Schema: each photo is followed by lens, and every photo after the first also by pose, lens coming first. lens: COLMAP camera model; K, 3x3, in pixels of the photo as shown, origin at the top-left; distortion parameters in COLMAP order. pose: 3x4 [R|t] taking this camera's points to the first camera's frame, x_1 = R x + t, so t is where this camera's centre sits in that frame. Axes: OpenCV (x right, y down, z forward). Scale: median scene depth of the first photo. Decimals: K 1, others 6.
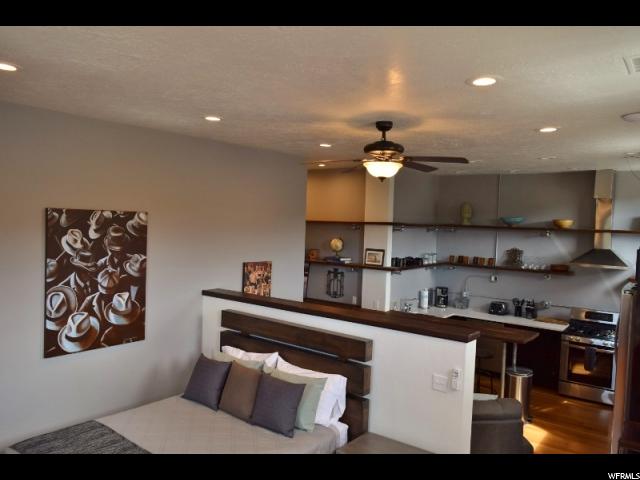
lens RADIAL K [[498.4, 0, 321.1], [0, 498.4, 239.5], [0, 0, 1]] dist [-0.039420, 0.002078]
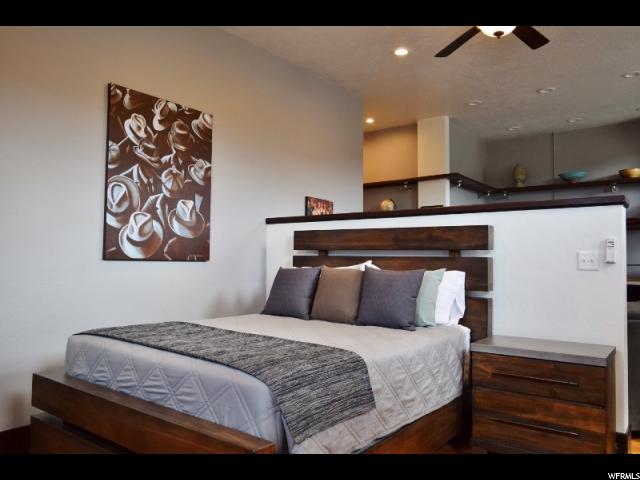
lens RADIAL K [[498.4, 0, 318.7], [0, 498.4, 241.0], [0, 0, 1]] dist [-0.039420, 0.002078]
pose [[0.999643, -0.026454, -0.003706, -0.177438], [0.026115, 0.997004, -0.072805, 0.260111], [0.005620, 0.072682, 0.997339, 0.145308]]
